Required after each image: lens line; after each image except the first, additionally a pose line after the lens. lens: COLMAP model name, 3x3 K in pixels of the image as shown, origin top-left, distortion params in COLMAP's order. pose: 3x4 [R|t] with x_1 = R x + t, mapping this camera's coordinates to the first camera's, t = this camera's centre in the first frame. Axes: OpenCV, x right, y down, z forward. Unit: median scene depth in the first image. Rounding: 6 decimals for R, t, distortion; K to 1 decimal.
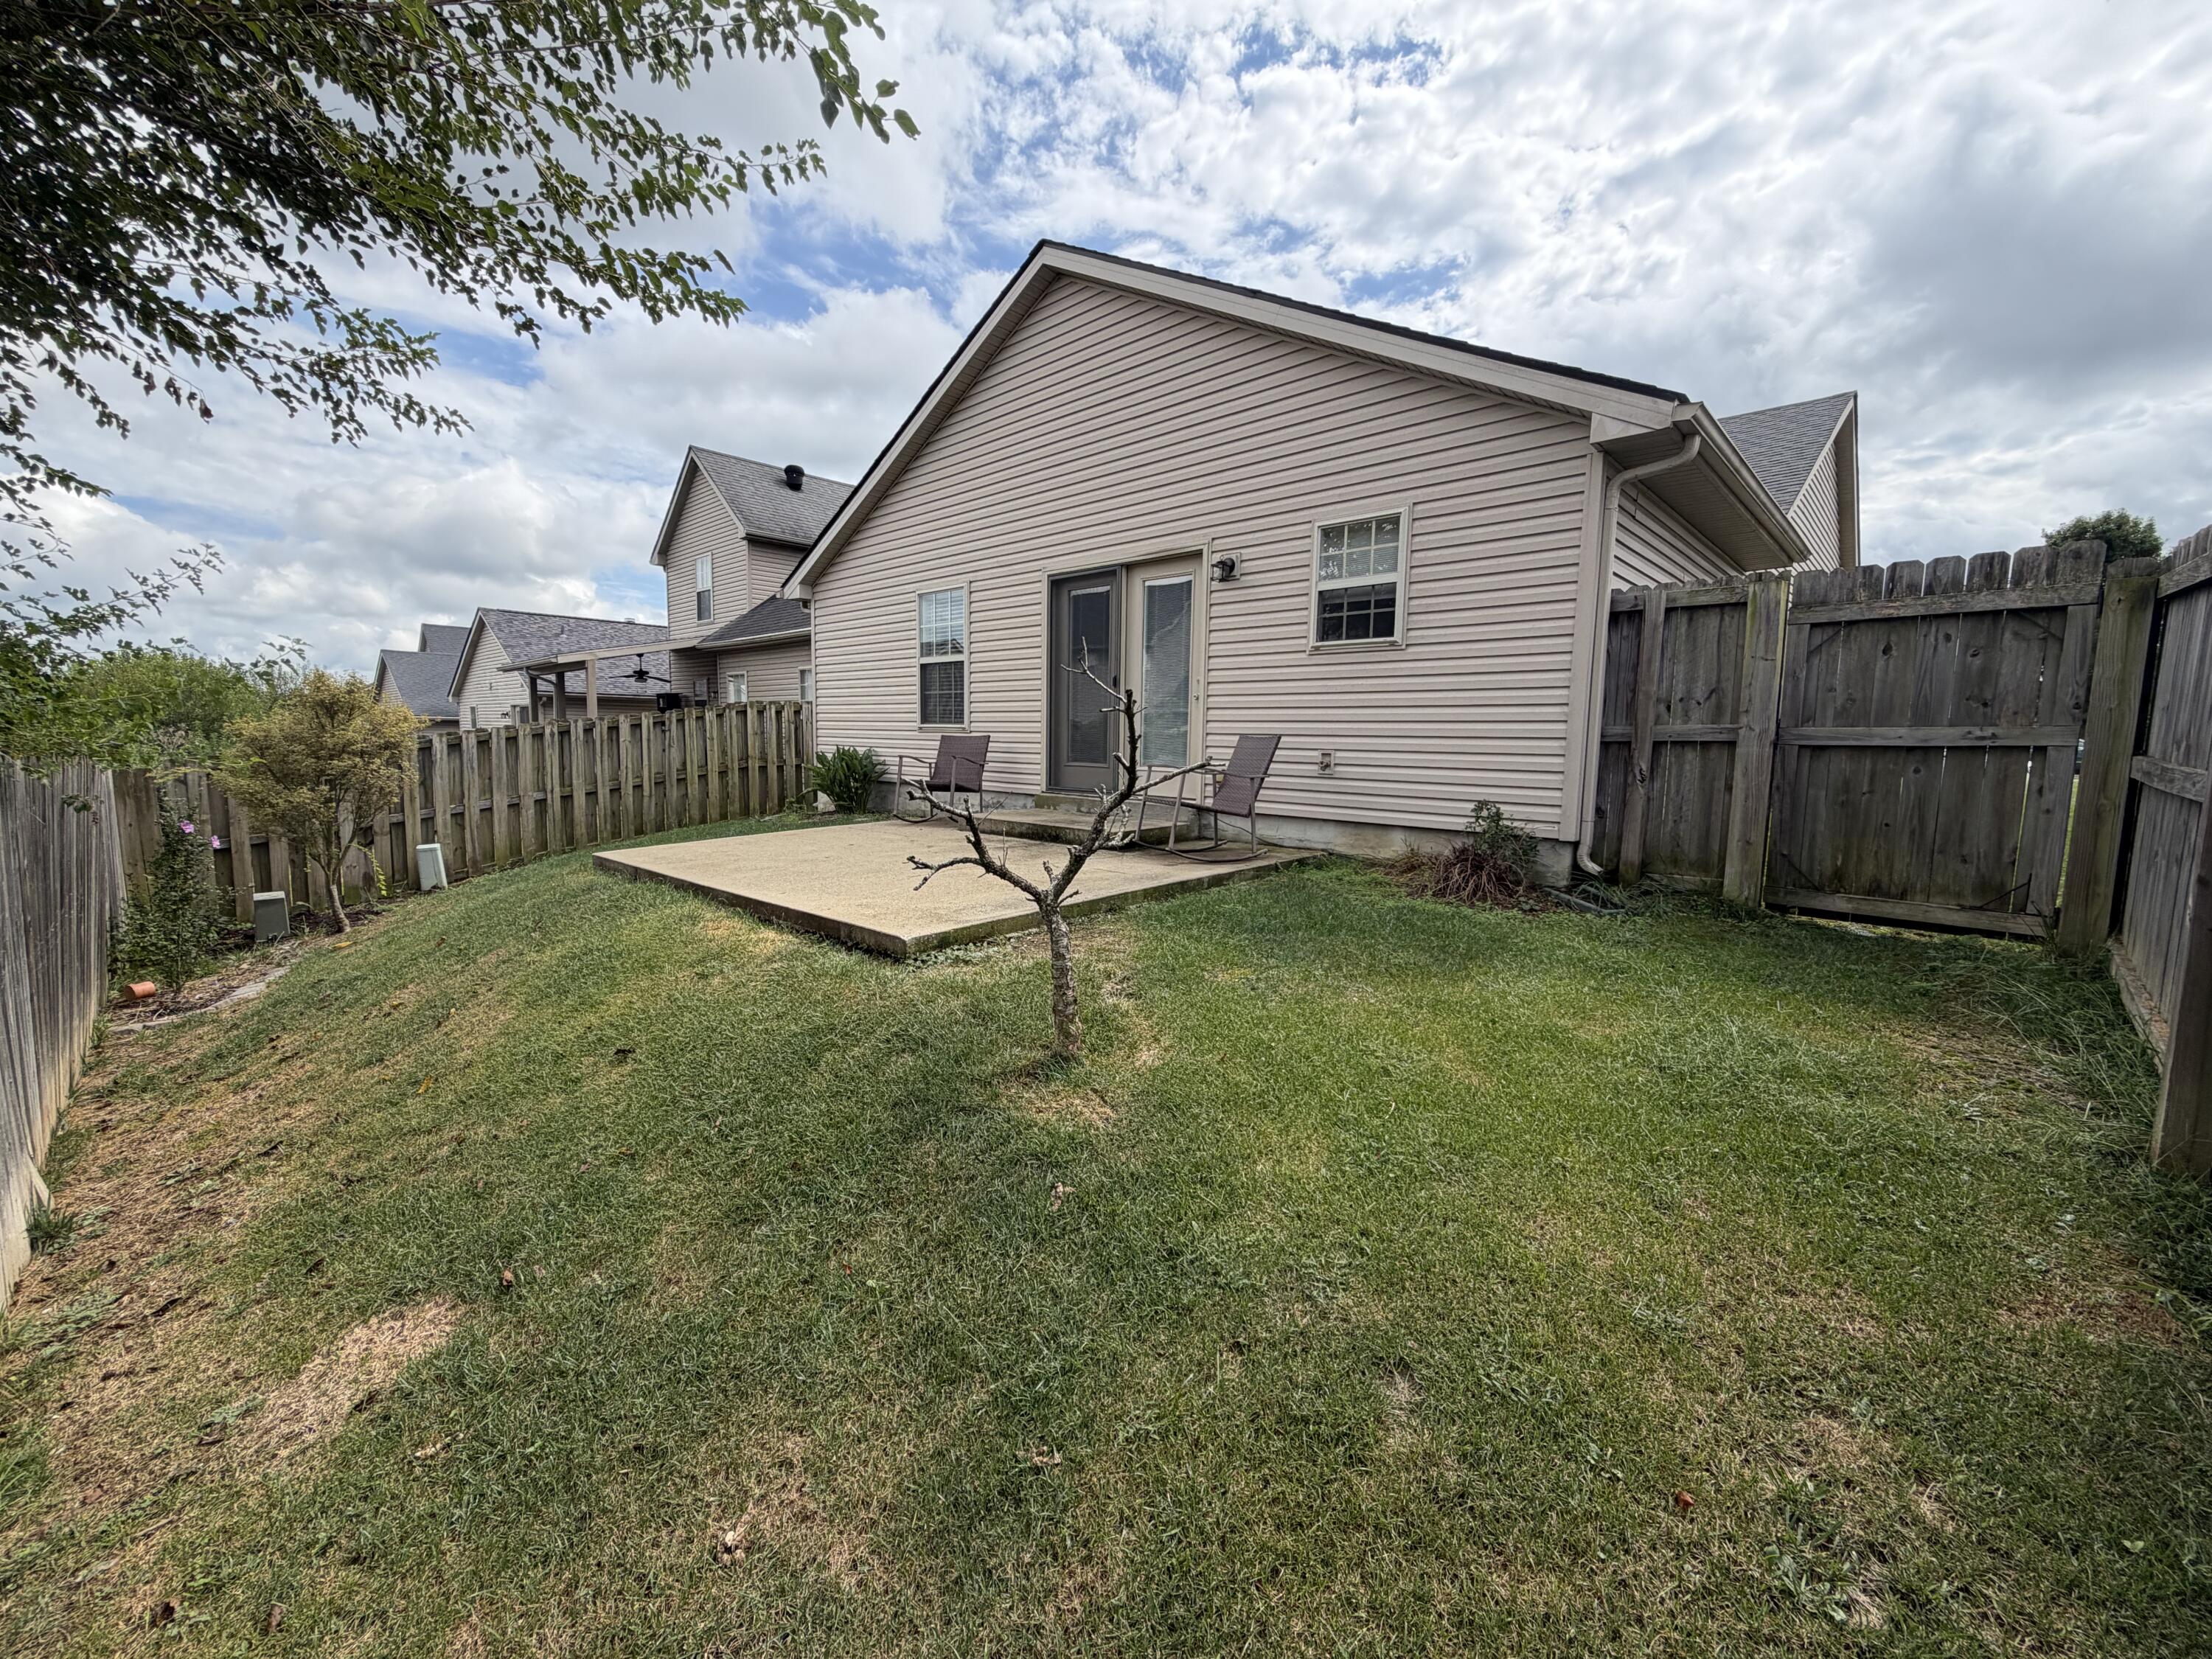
lens RADIAL K [[882.6, 0, 1101.2], [0, 882.6, 830.8], [0, 0, 1]] dist [0.000014, 0.000078]
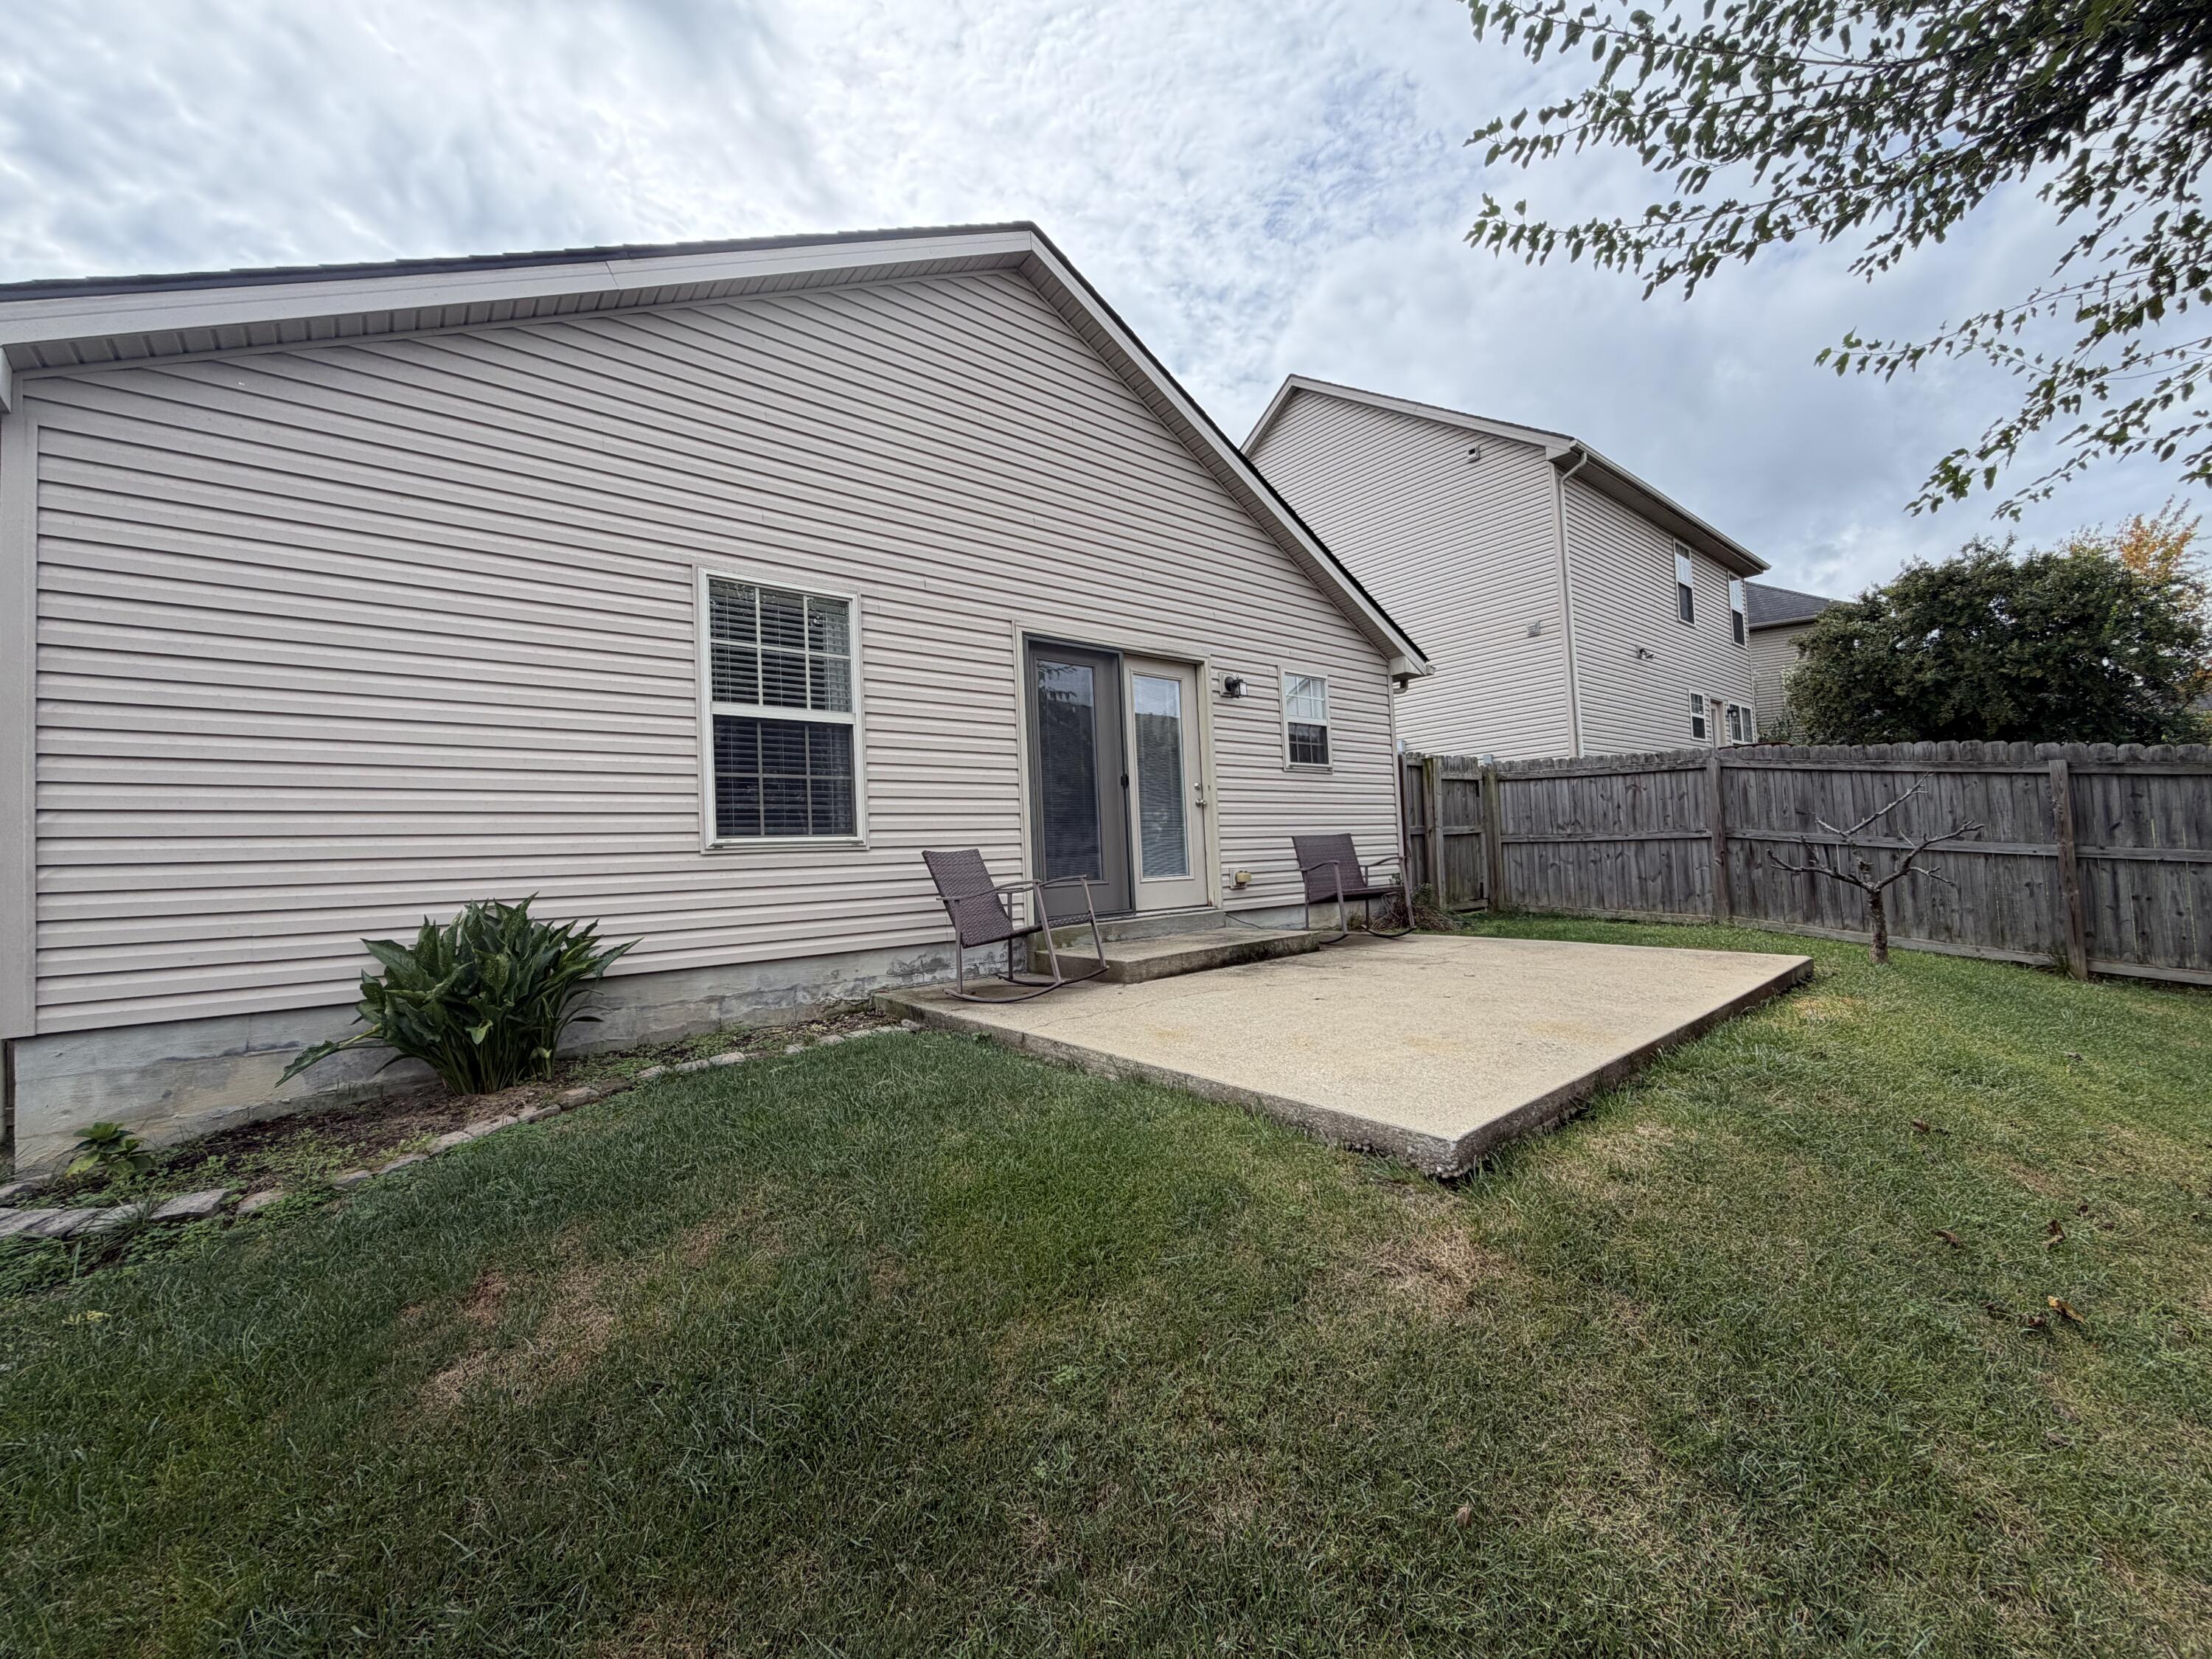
lens RADIAL K [[882.6, 0, 1101.2], [0, 882.6, 830.8], [0, 0, 1]] dist [0.000014, 0.000078]
pose [[0.101414, 0.020039, 0.994642, -0.918870], [0.158032, 0.986778, -0.035993, -0.104421], [-0.982212, 0.160835, 0.096906, 1.045374]]
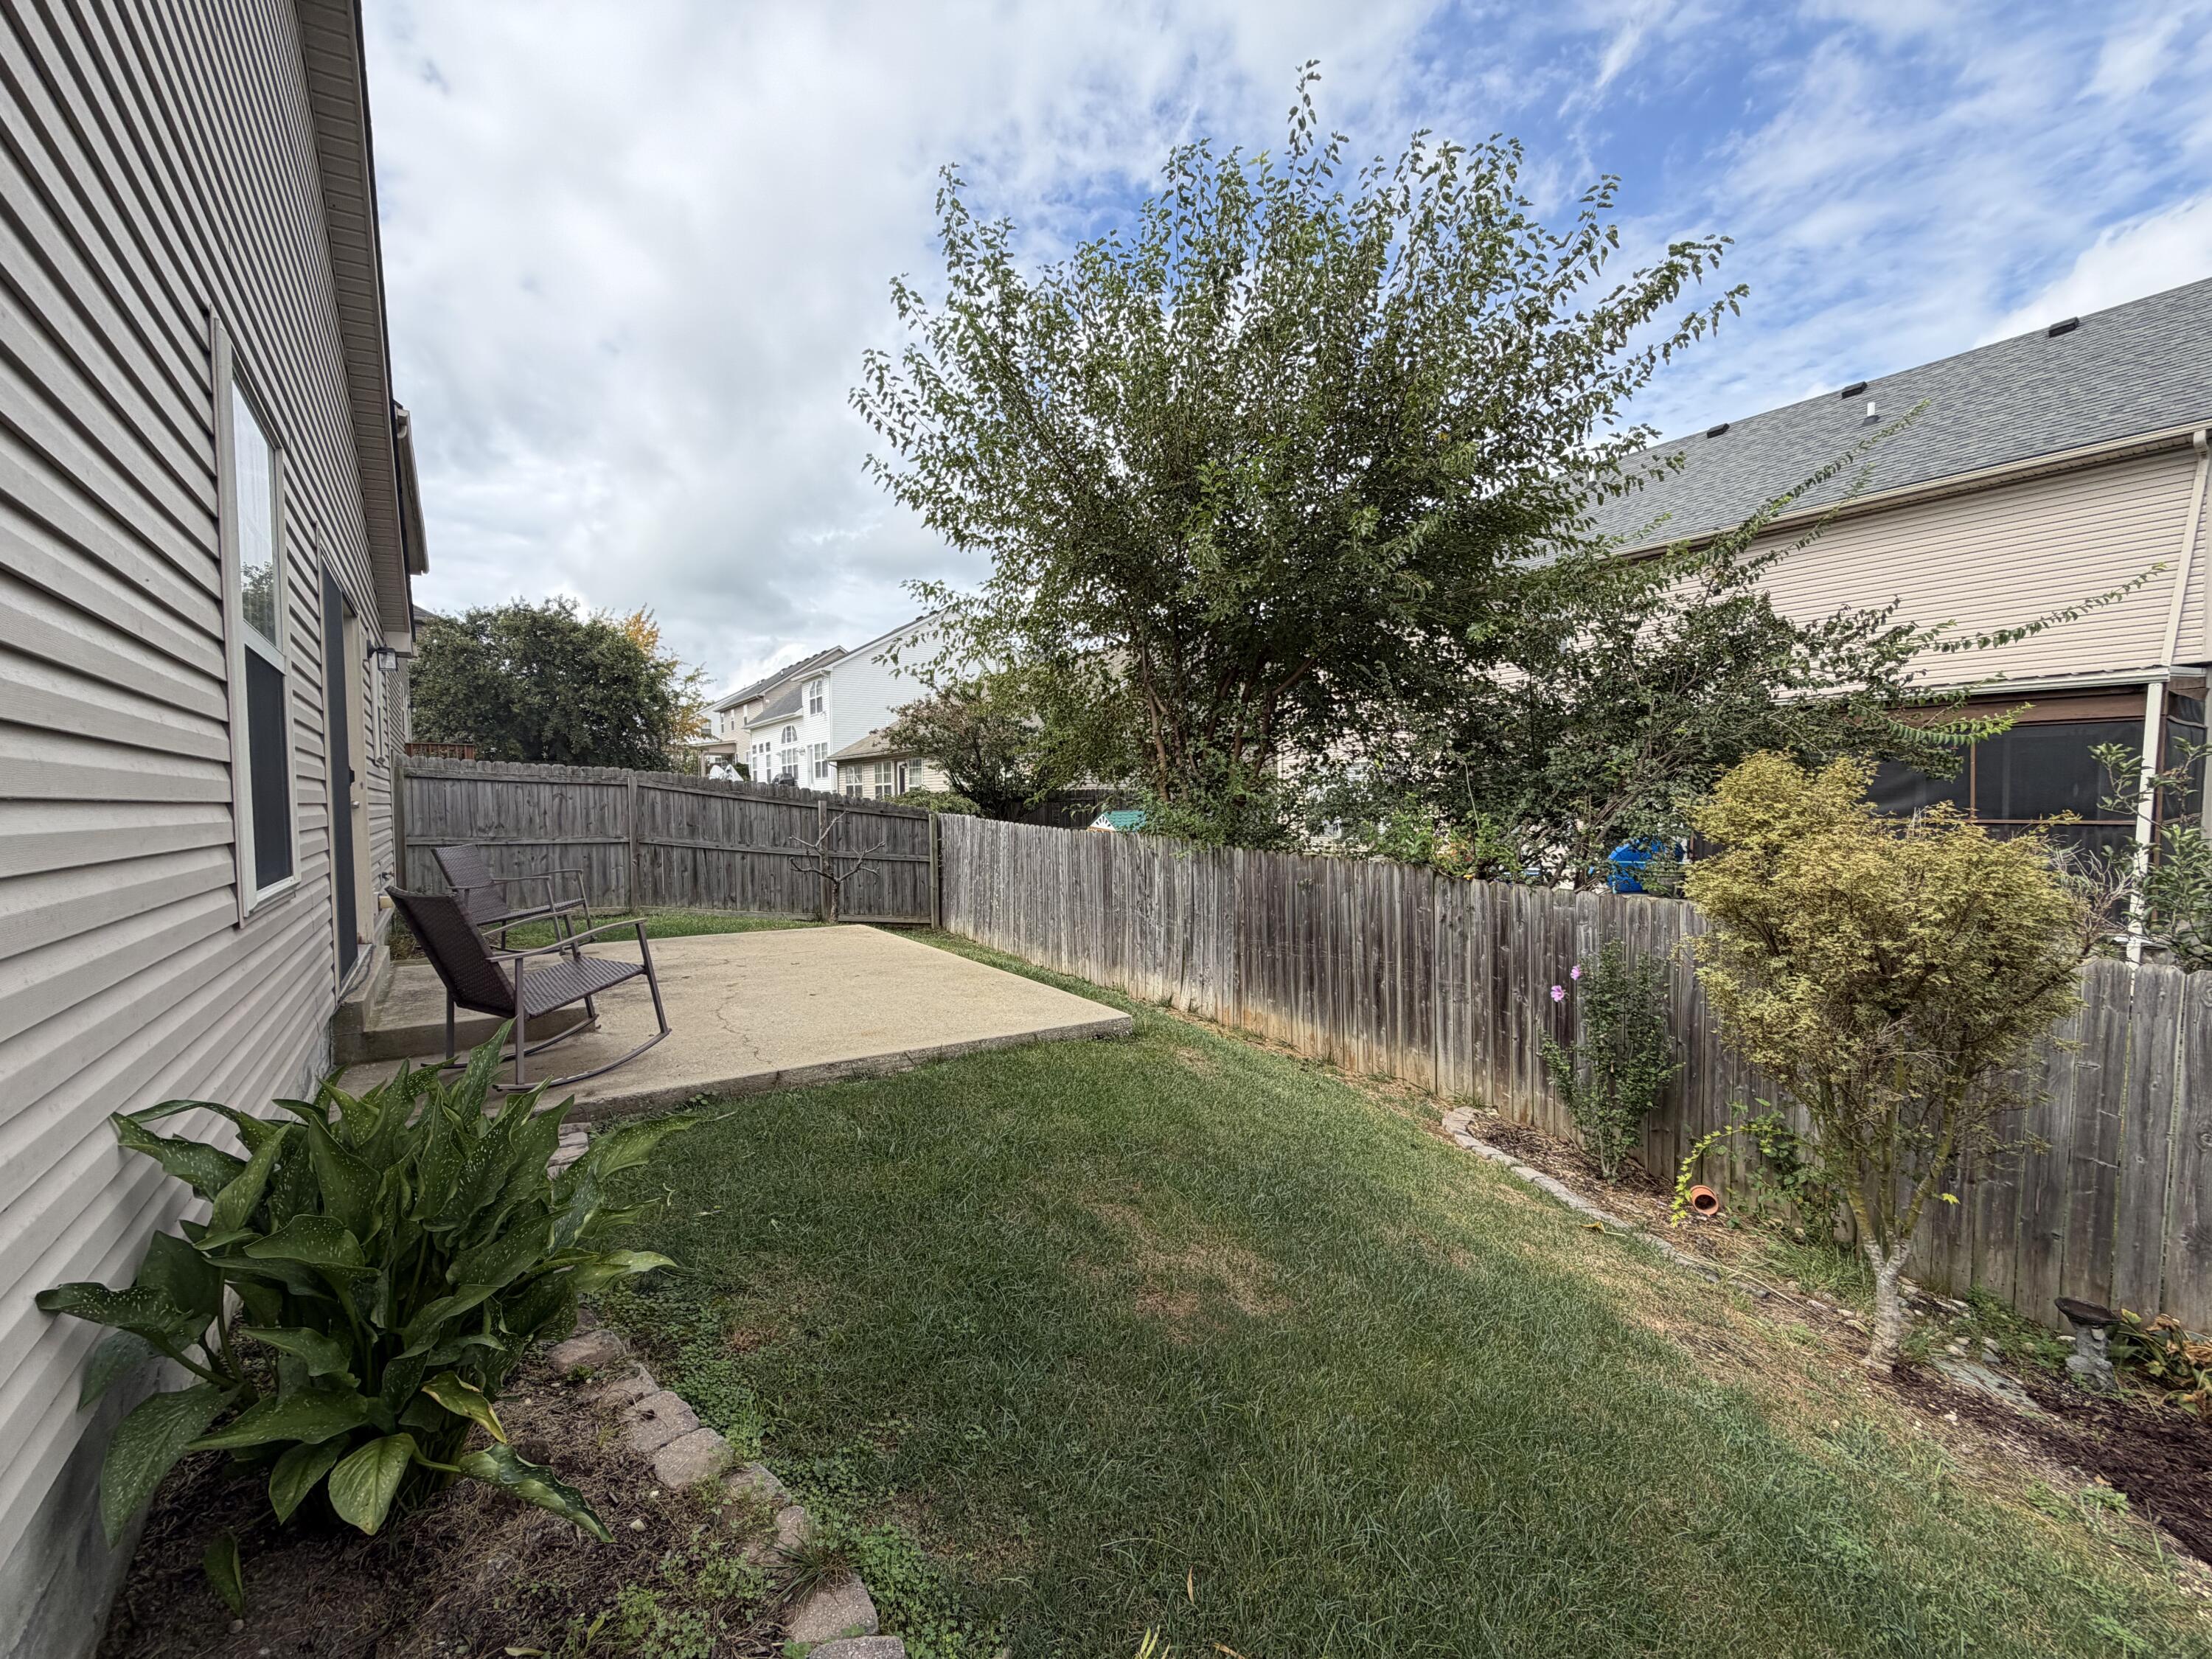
lens RADIAL K [[882.6, 0, 1101.2], [0, 882.6, 830.8], [0, 0, 1]] dist [0.000014, 0.000078]
pose [[-0.984825, -0.009313, 0.173302, -0.655119], [0.016620, 0.988909, 0.147591, -0.235004], [-0.172754, 0.148232, -0.973747, 1.658811]]
